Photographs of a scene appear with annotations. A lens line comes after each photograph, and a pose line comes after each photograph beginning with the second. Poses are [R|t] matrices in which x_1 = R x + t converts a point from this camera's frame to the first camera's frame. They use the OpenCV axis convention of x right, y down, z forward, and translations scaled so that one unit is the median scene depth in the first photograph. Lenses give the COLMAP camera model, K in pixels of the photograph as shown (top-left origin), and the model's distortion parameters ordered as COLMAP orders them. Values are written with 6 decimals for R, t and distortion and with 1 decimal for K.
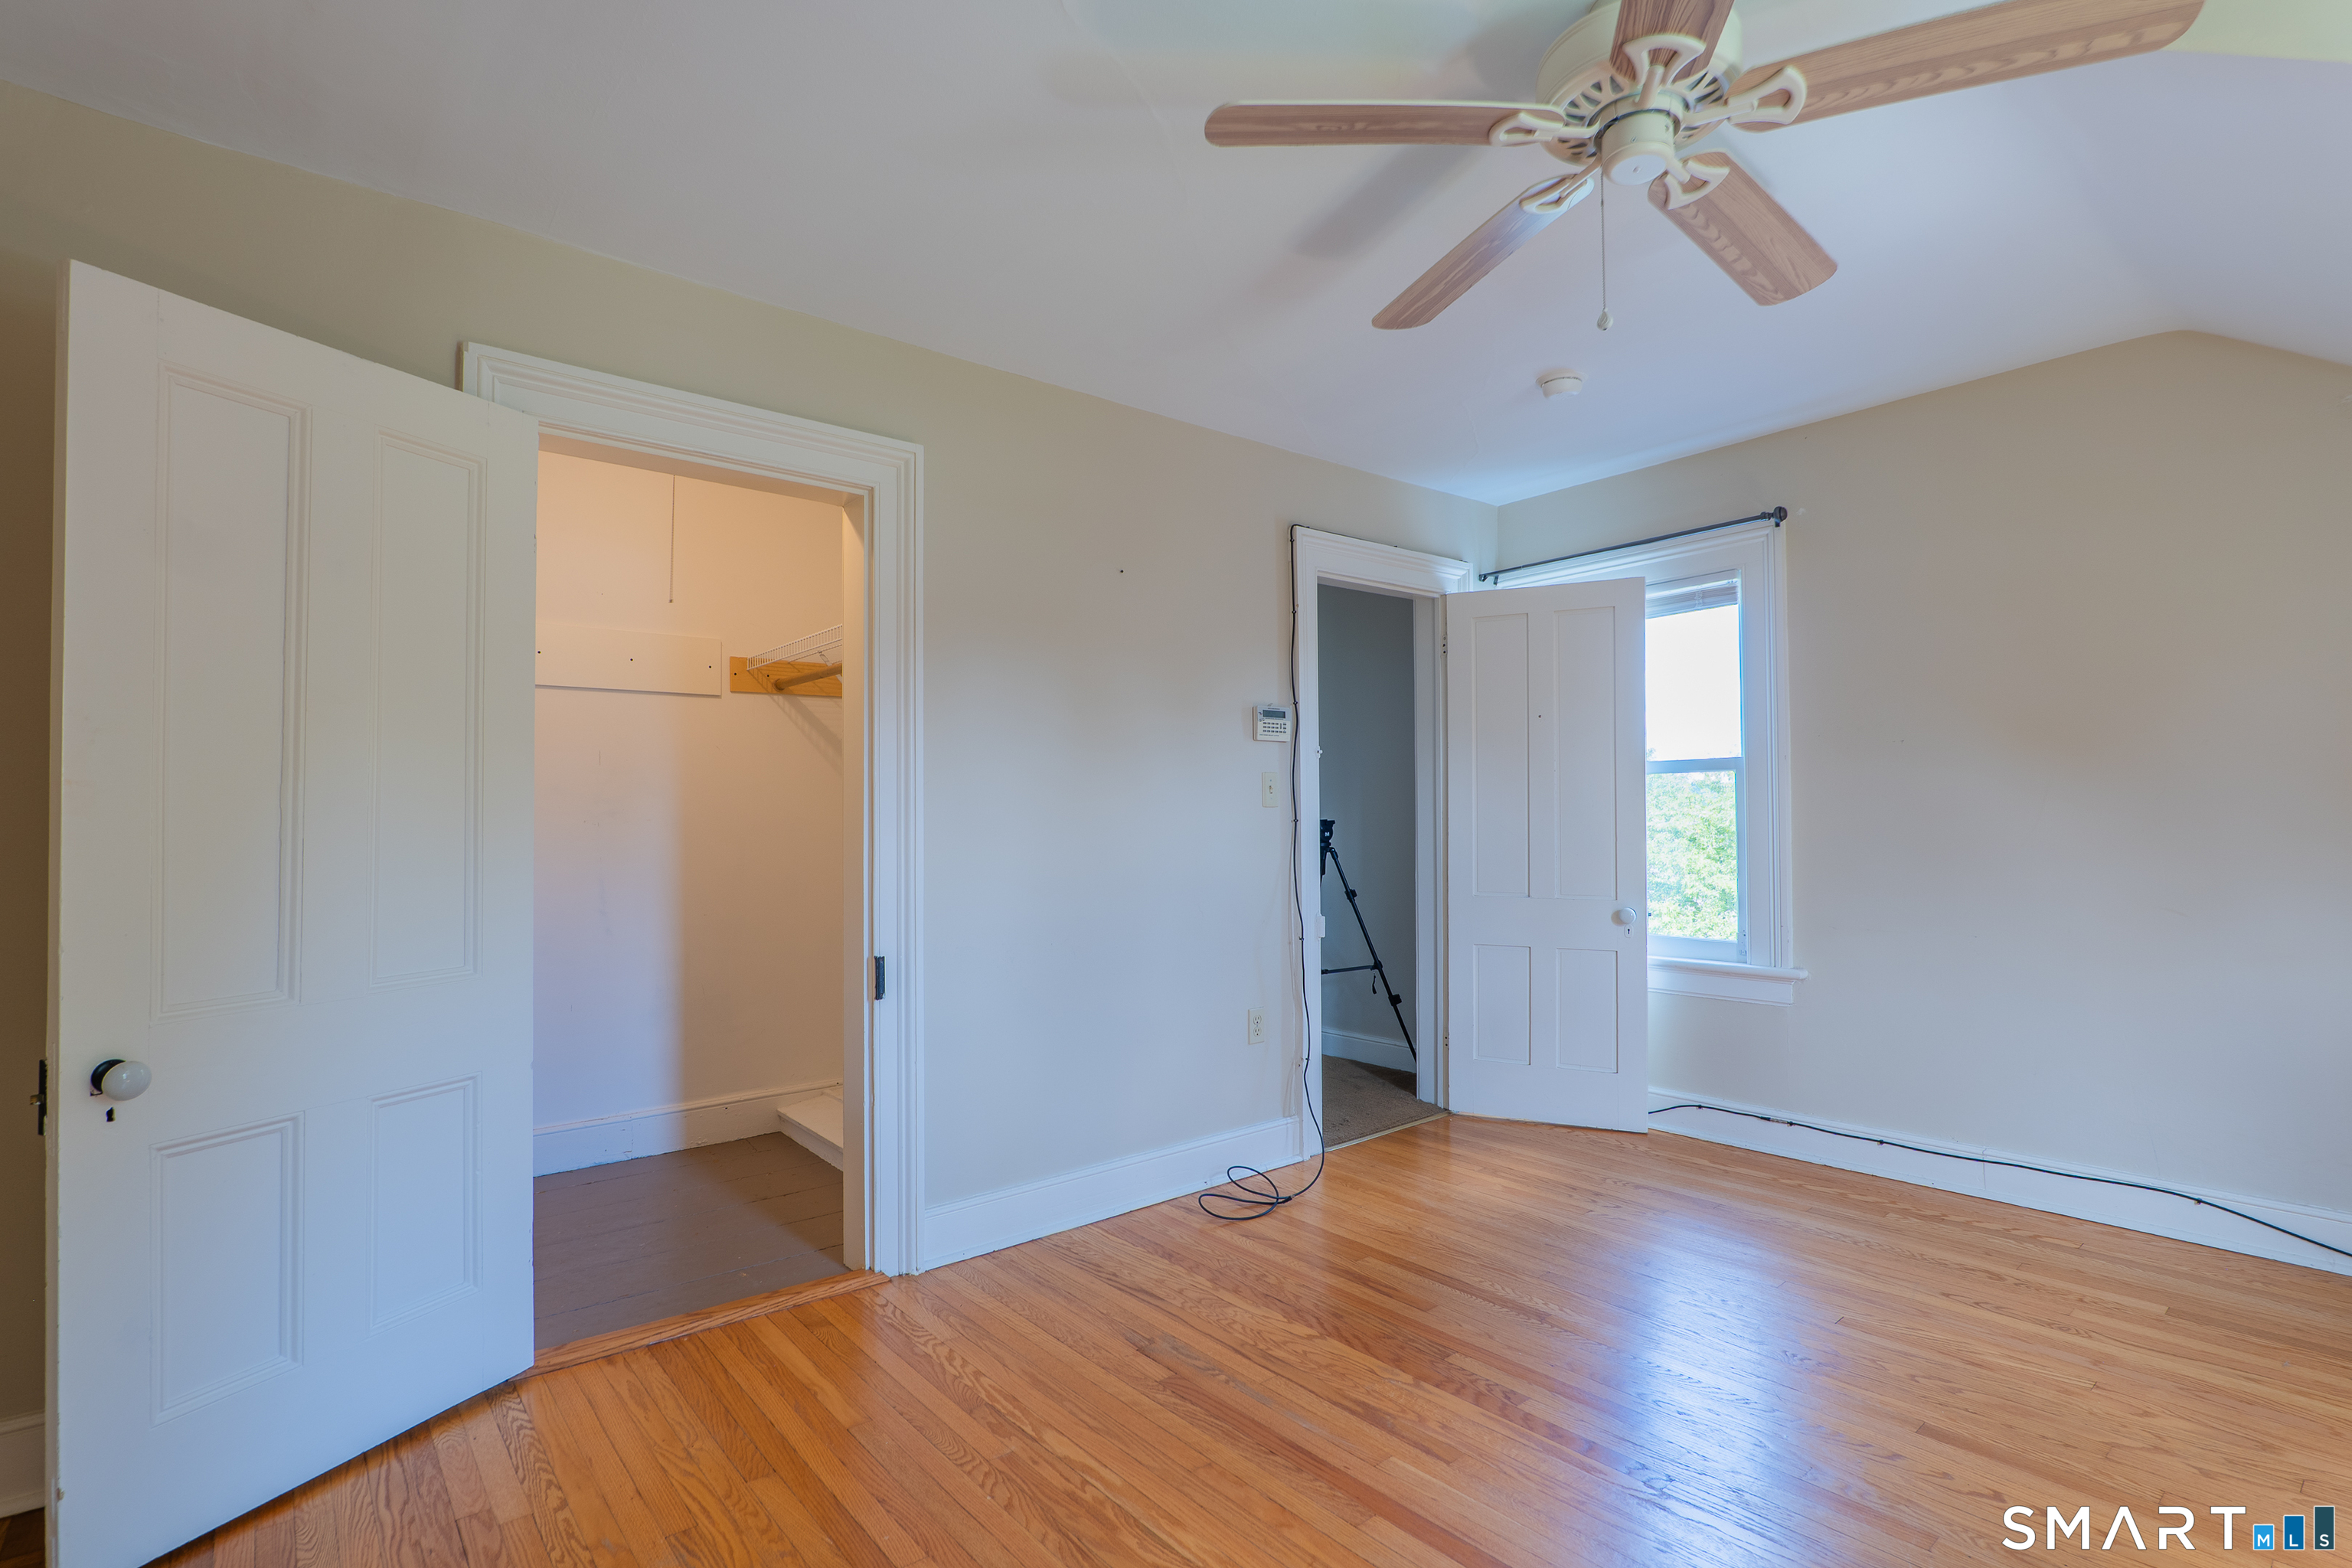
lens RADIAL K [[1081.7, 0, 1182.5], [0, 1081.7, 791.2], [0, 0, 1]] dist [0.004471, 0.000065]
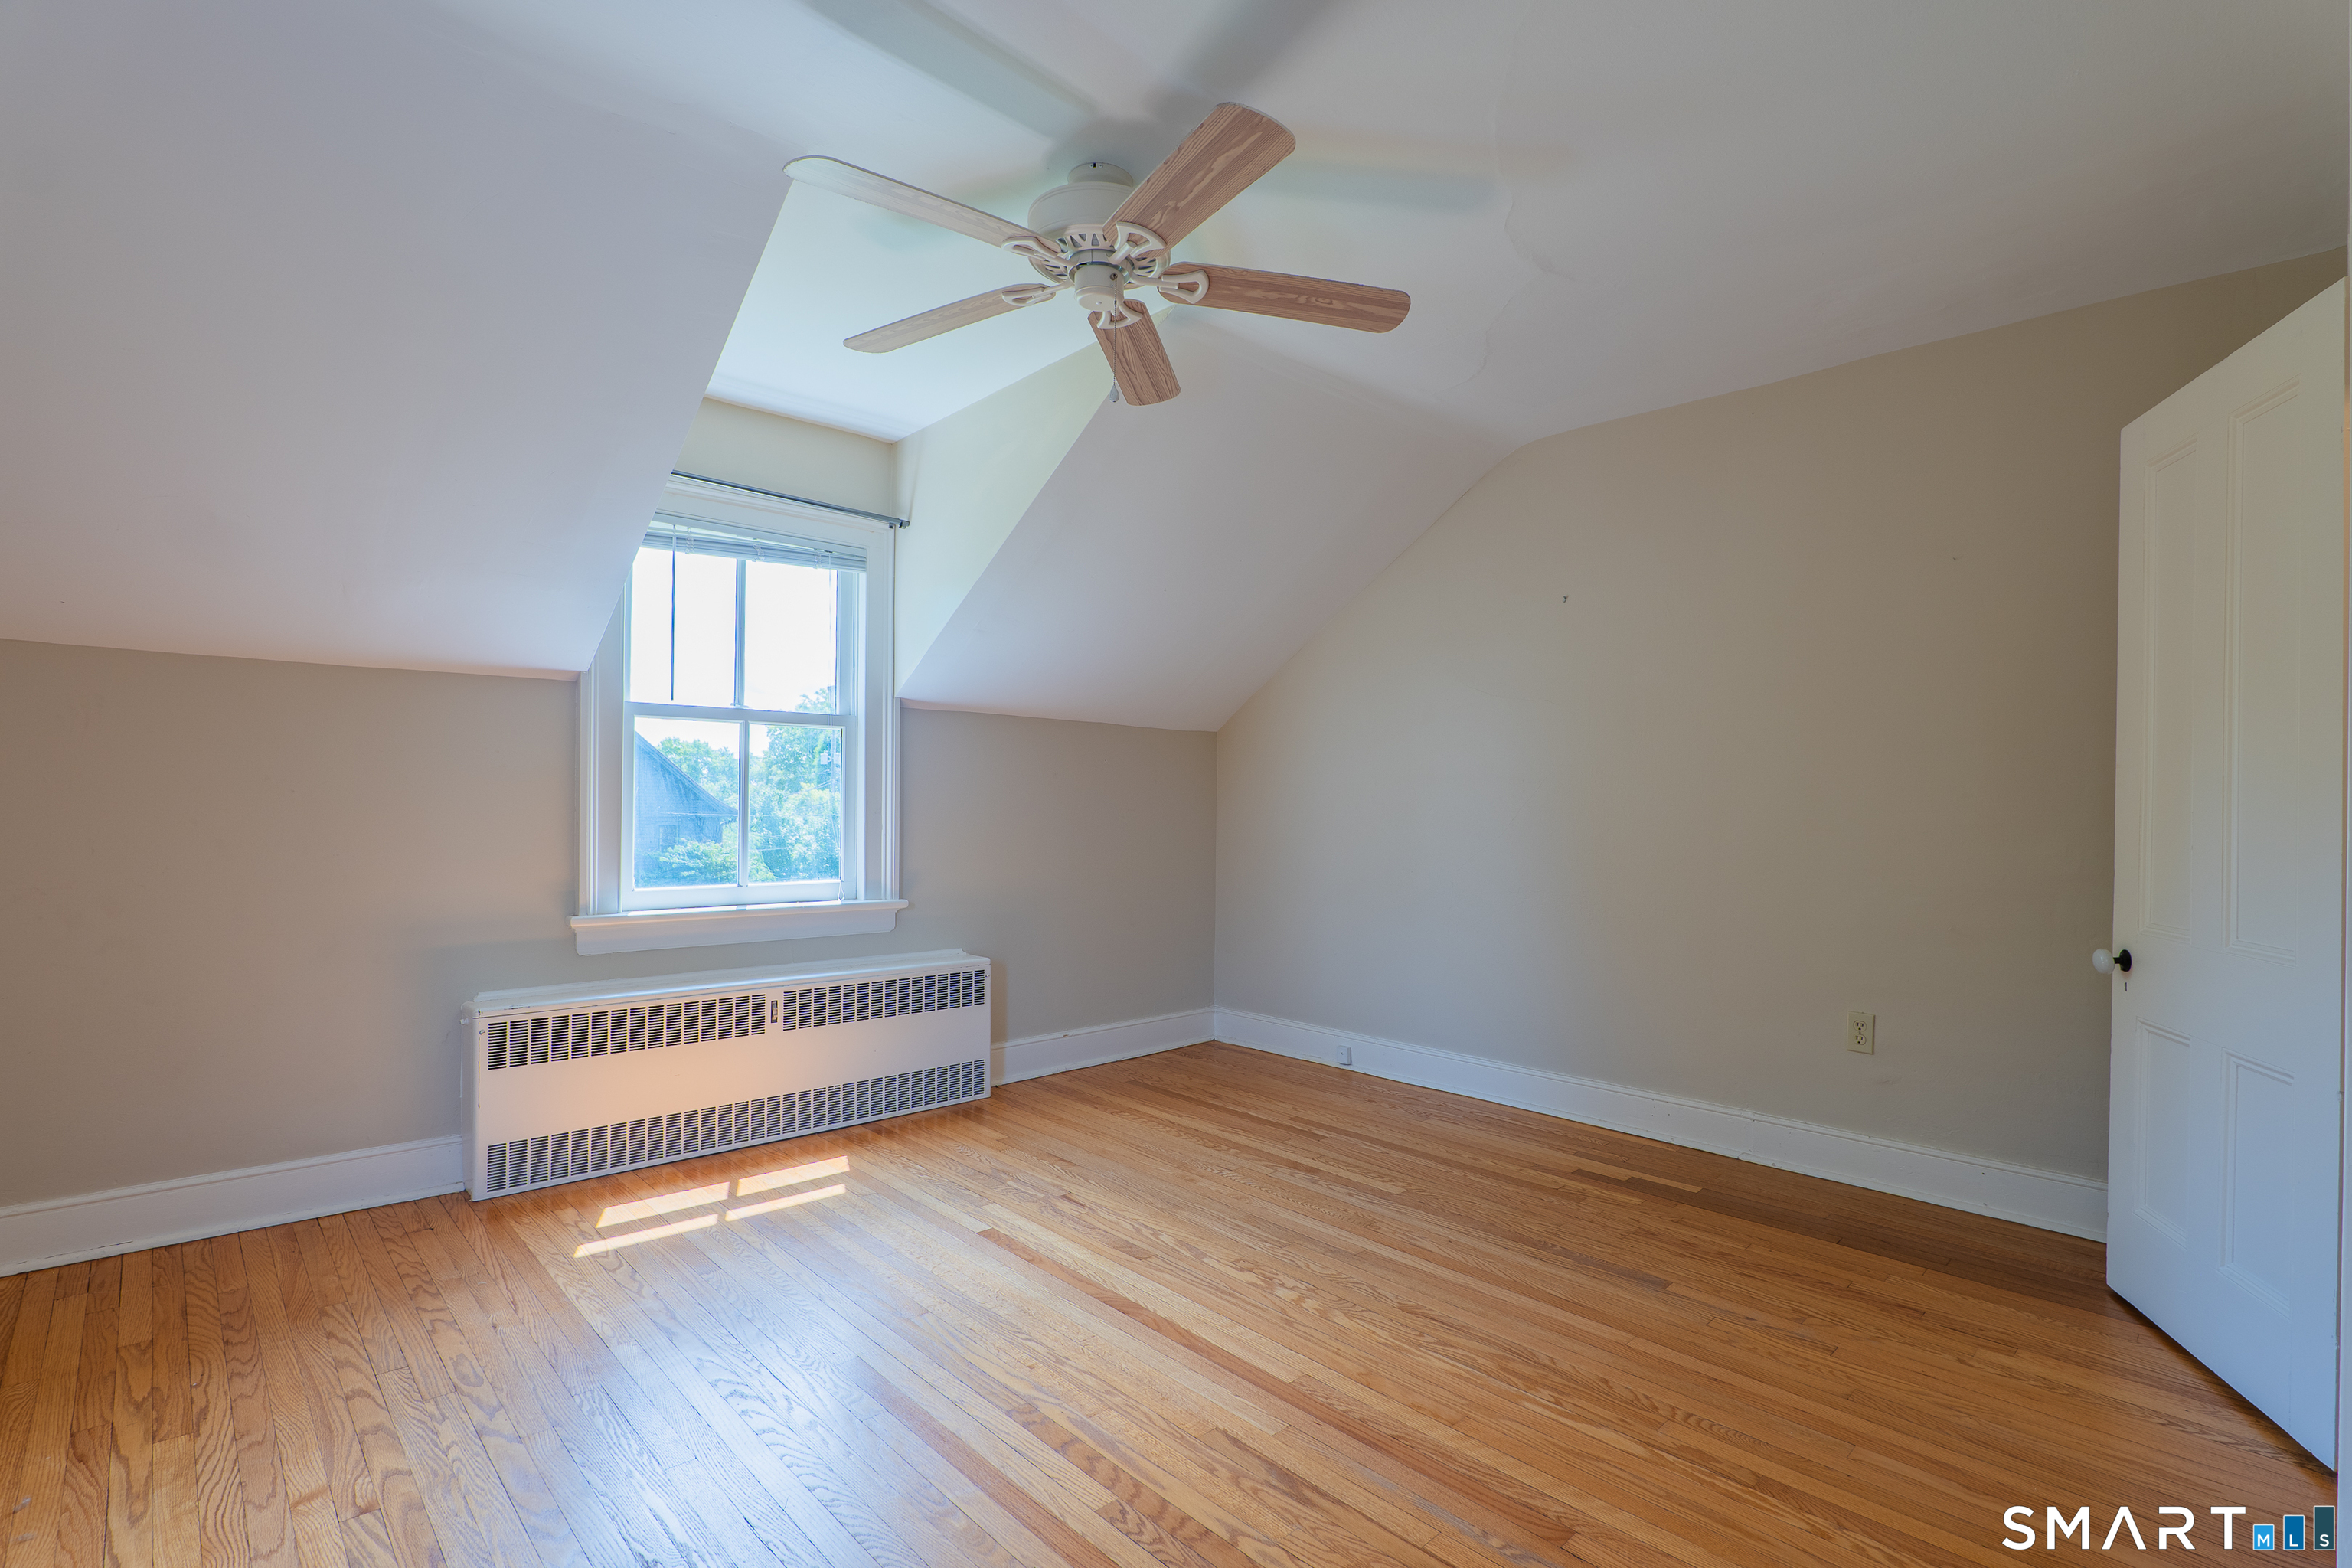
lens RADIAL K [[1081.7, 0, 1186.2], [0, 1081.7, 785.5], [0, 0, 1]] dist [0.004471, 0.000065]
pose [[-0.997064, -0.007875, -0.076164, 0.335323], [-0.005735, 0.999584, -0.028280, 0.055157], [0.076355, -0.027761, -0.996694, 1.901544]]
